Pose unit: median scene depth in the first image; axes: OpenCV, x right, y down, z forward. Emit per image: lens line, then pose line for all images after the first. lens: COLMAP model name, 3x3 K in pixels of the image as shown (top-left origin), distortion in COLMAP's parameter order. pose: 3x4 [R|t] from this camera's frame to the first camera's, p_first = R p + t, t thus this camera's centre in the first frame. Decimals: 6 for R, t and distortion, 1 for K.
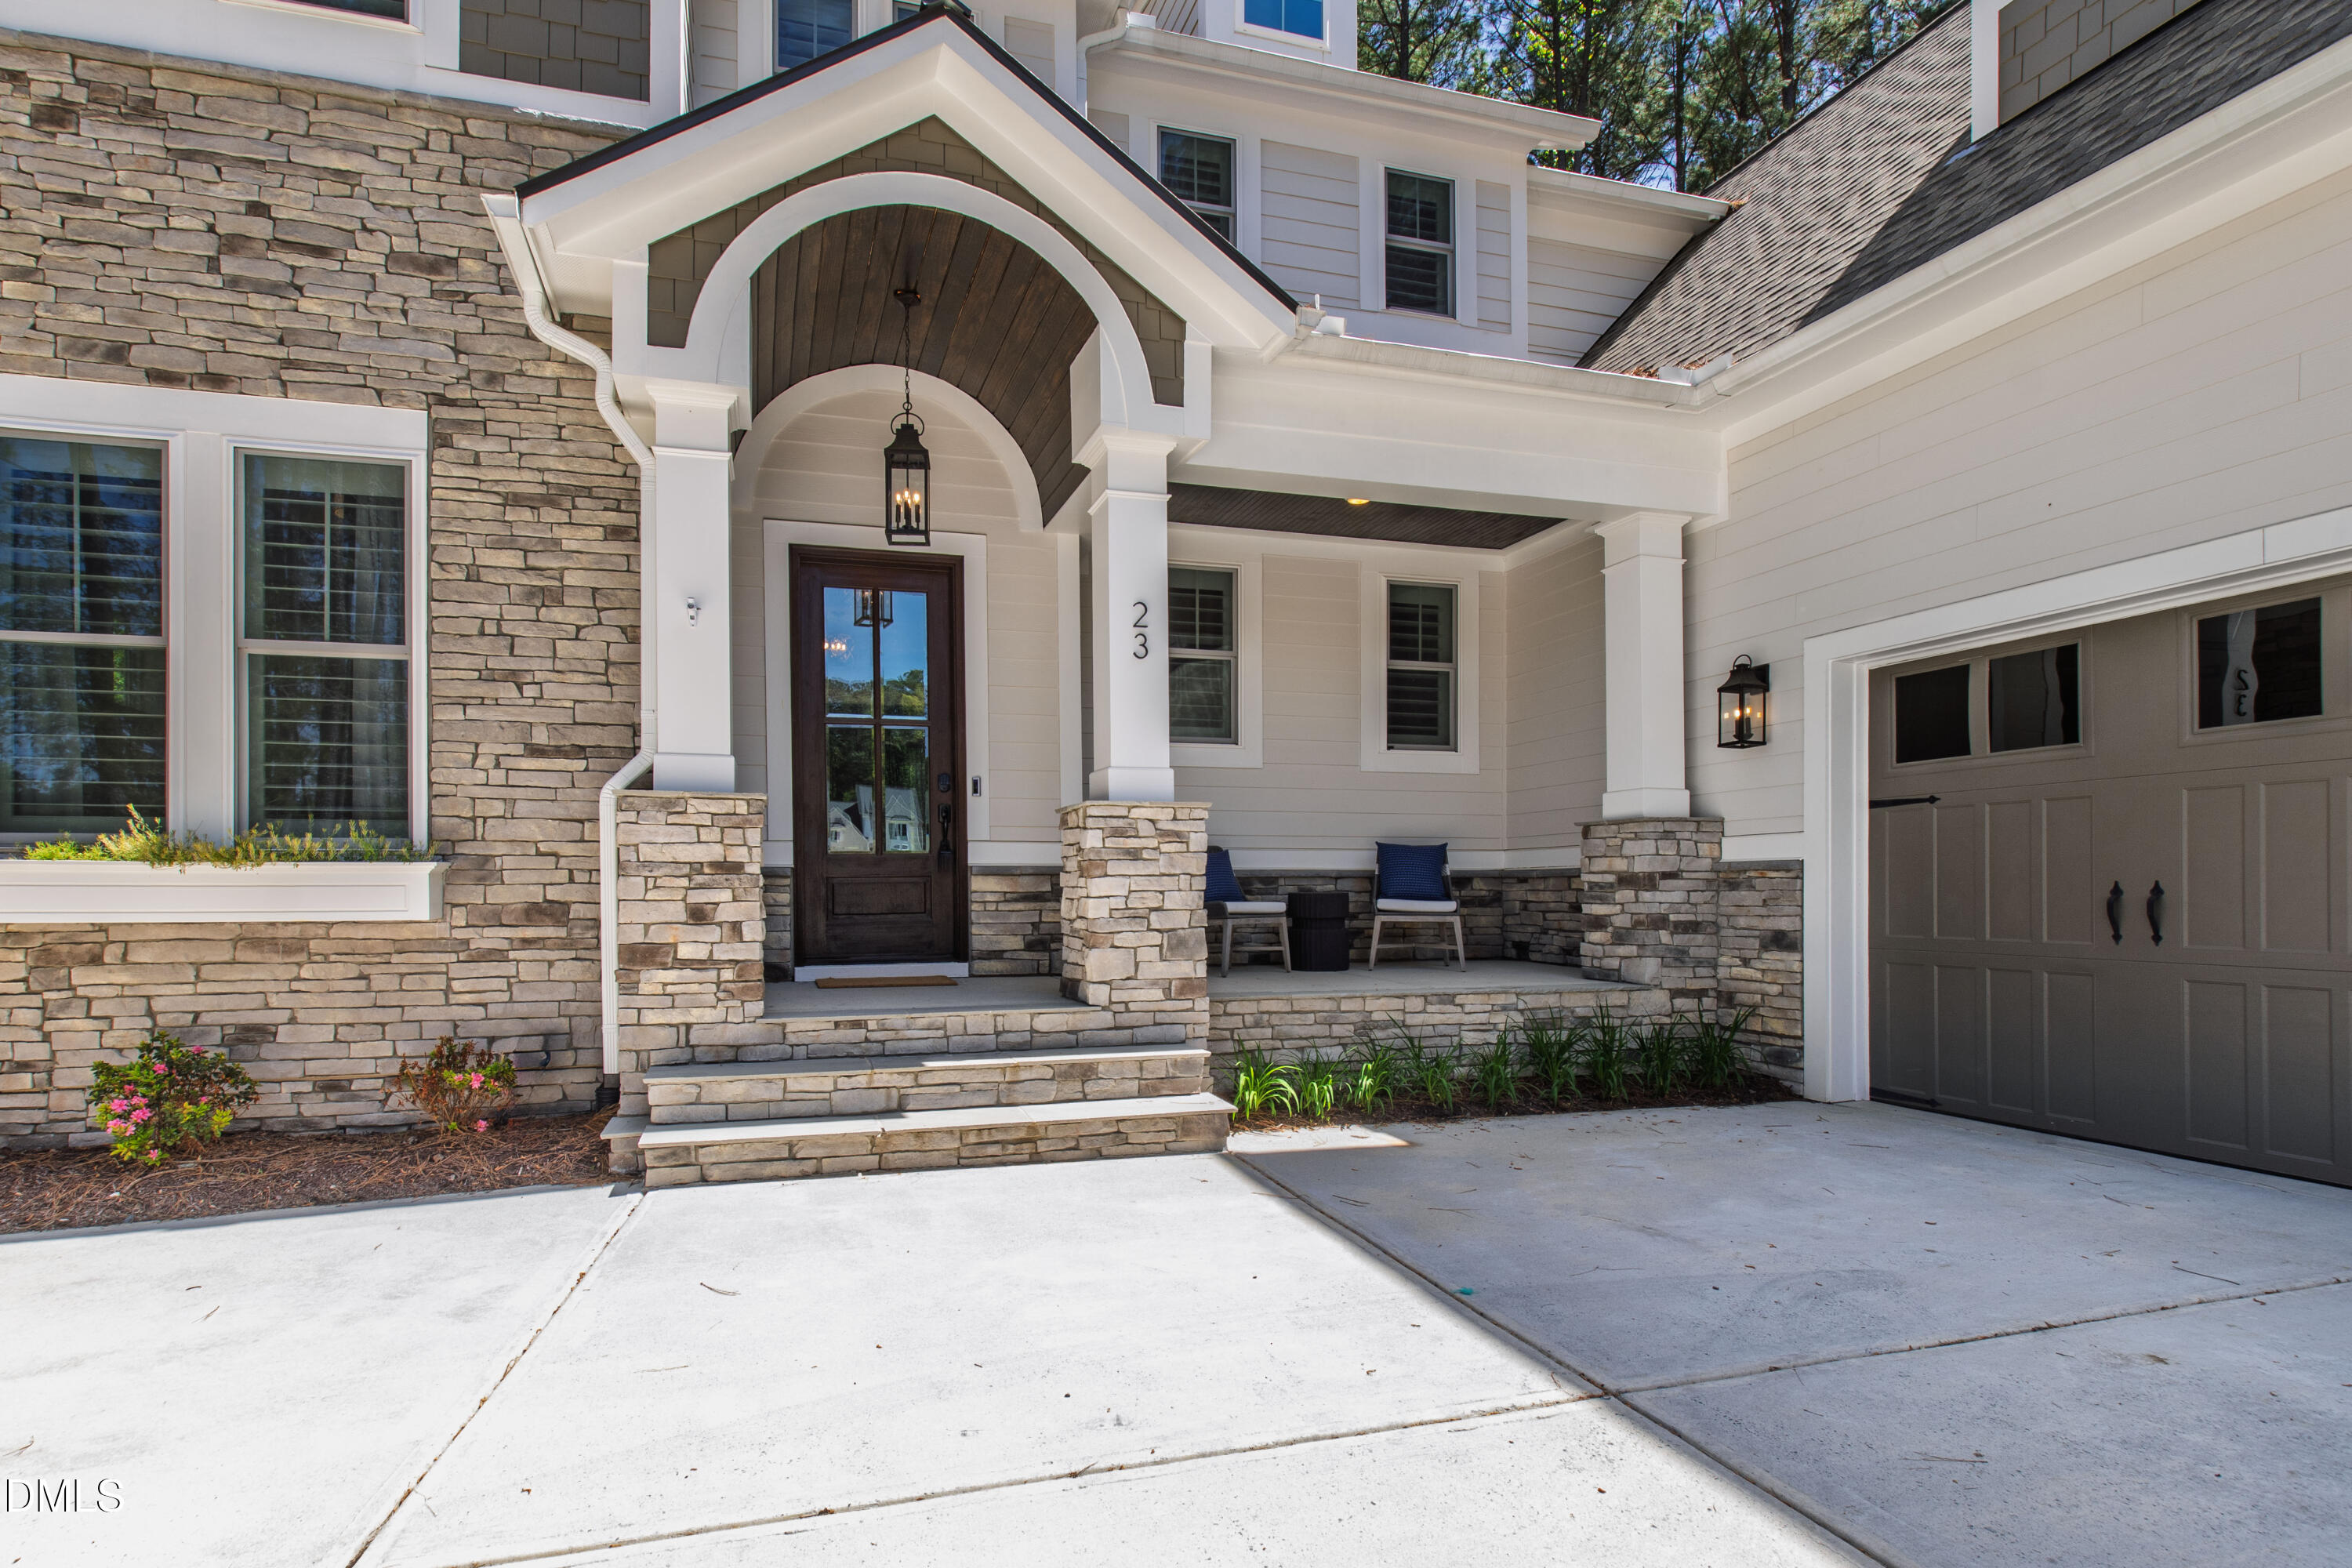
lens RADIAL K [[1061.3, 0, 1061.9], [0, 1061.3, 873.5], [0, 0, 1]] dist [0.000025, -0.000576]
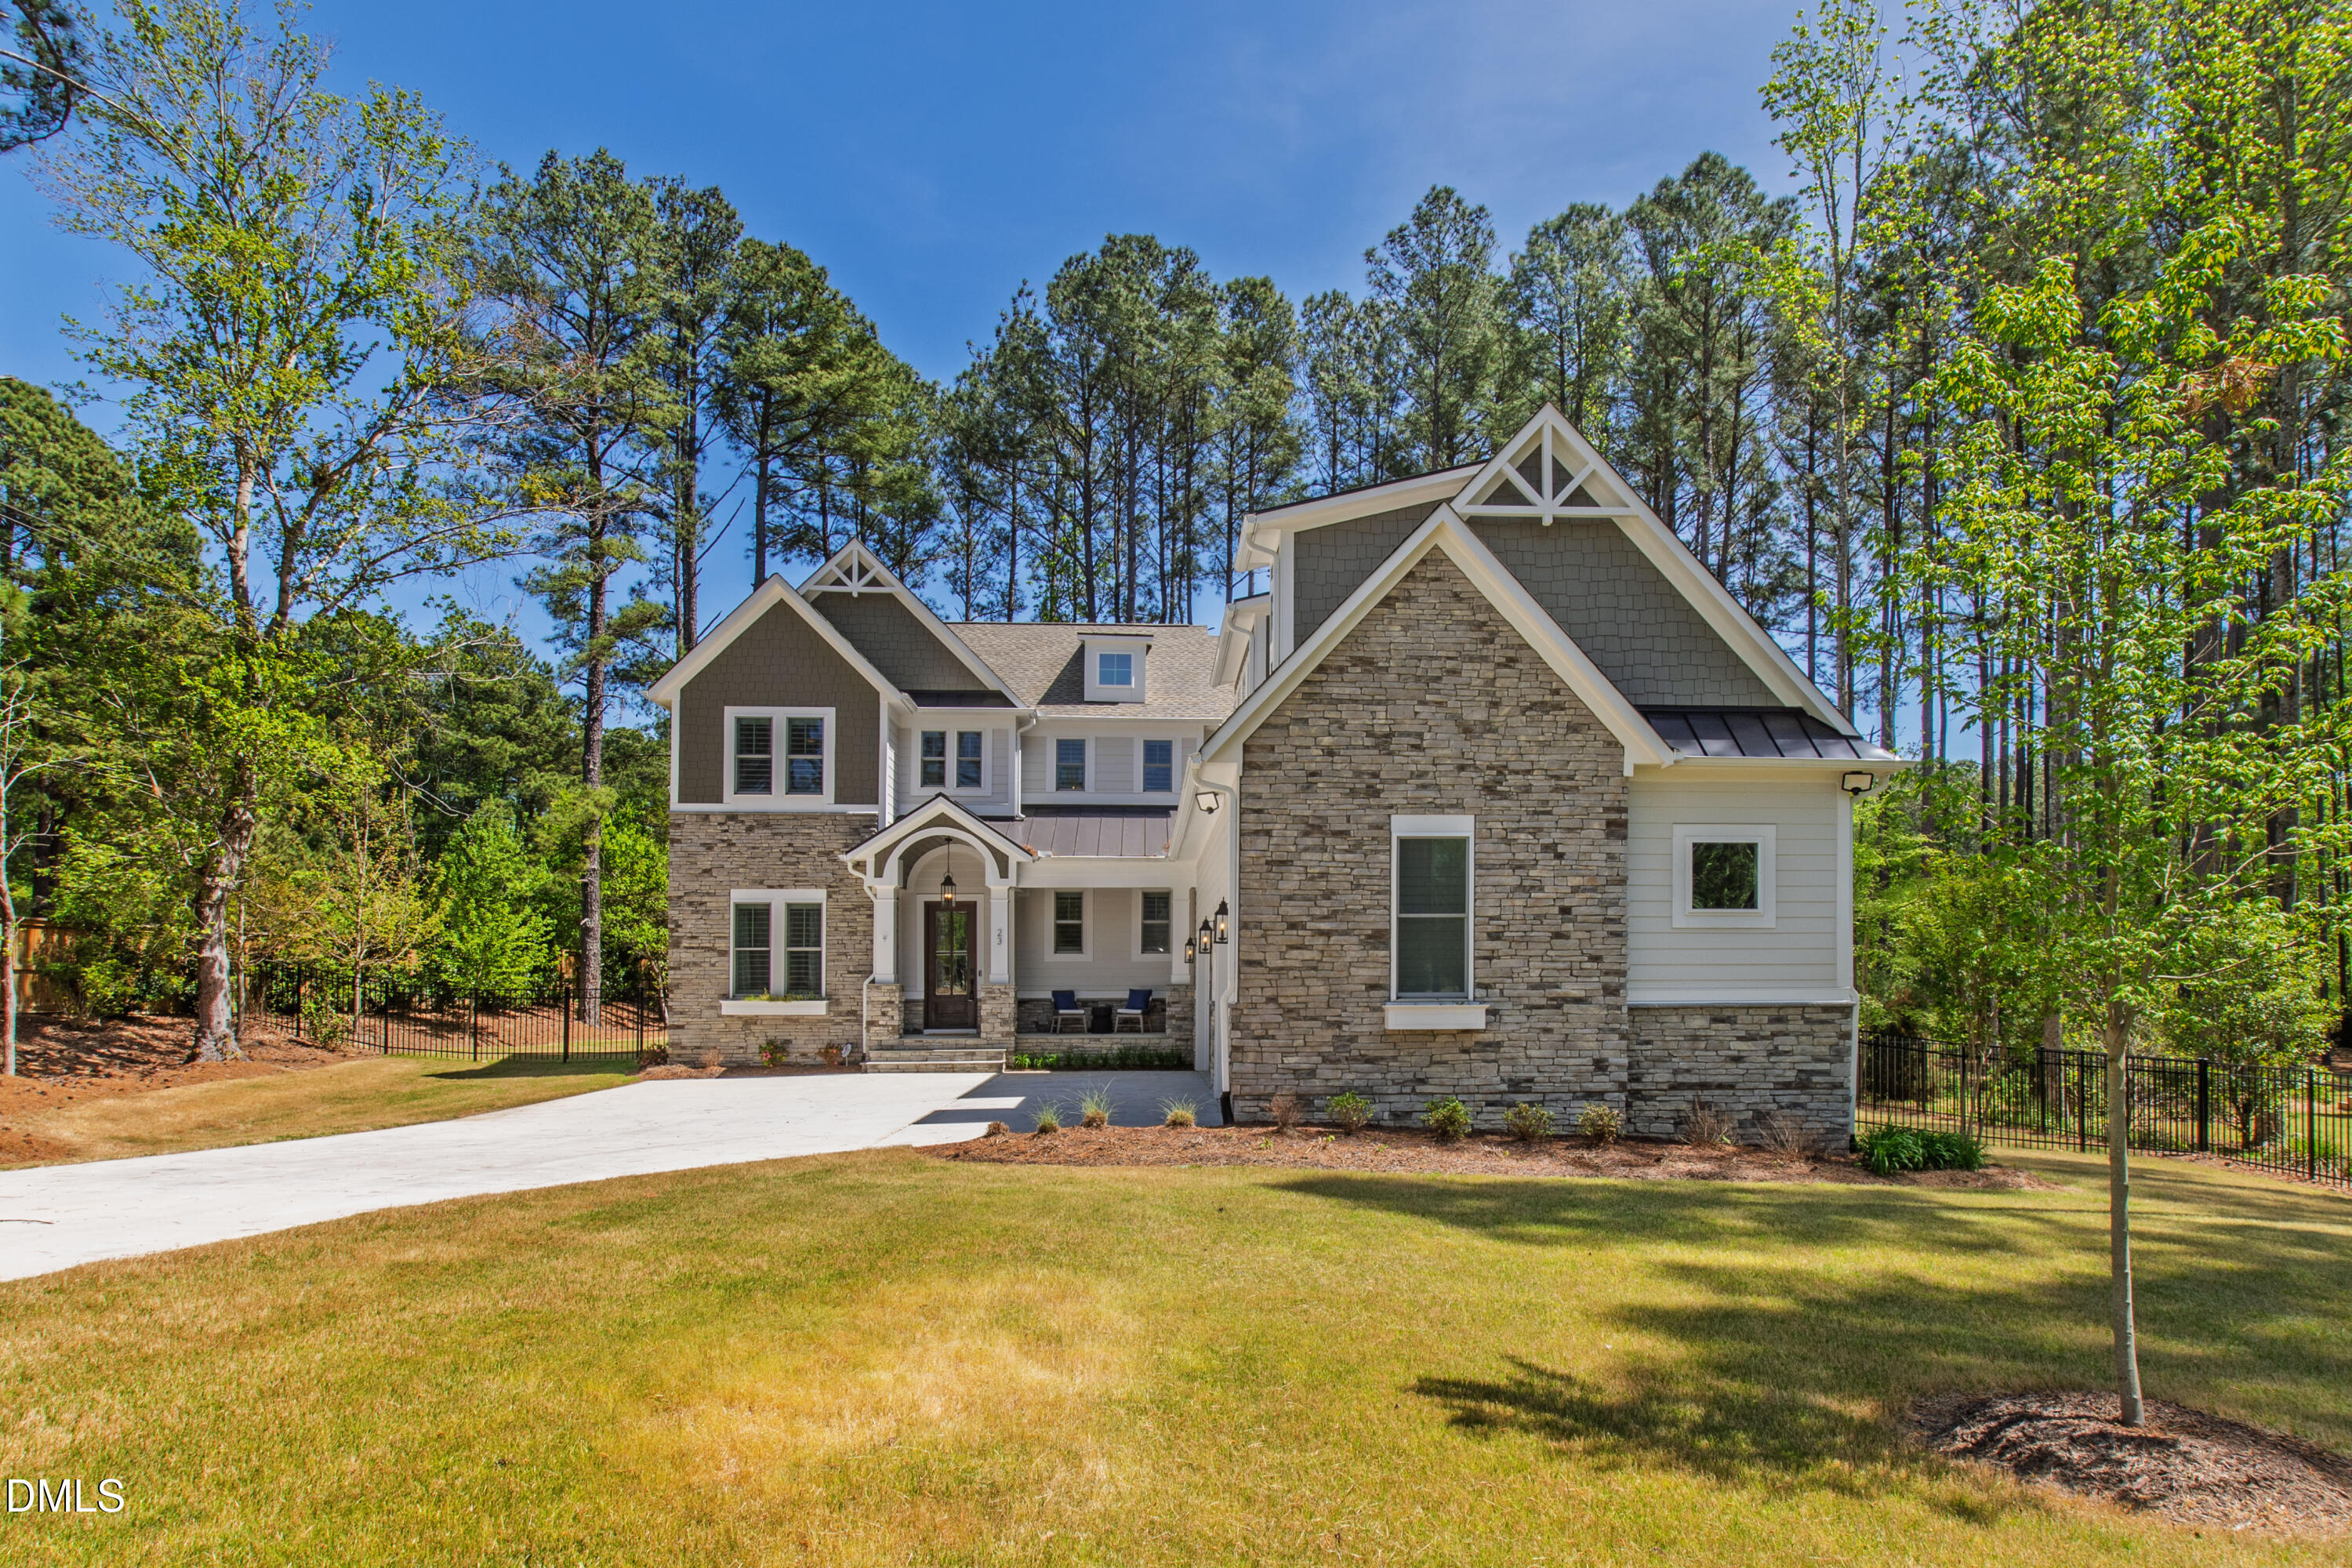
lens RADIAL K [[1179.3, 0, 1181.4], [0, 1179.3, 899.2], [0, 0, 1]] dist [-0.000102, -0.000161]
pose [[0.973824, -0.017068, -0.226662, 1.735986], [0.004023, 0.998315, -0.057892, -0.128121], [0.227268, 0.055465, 0.972252, -3.056107]]
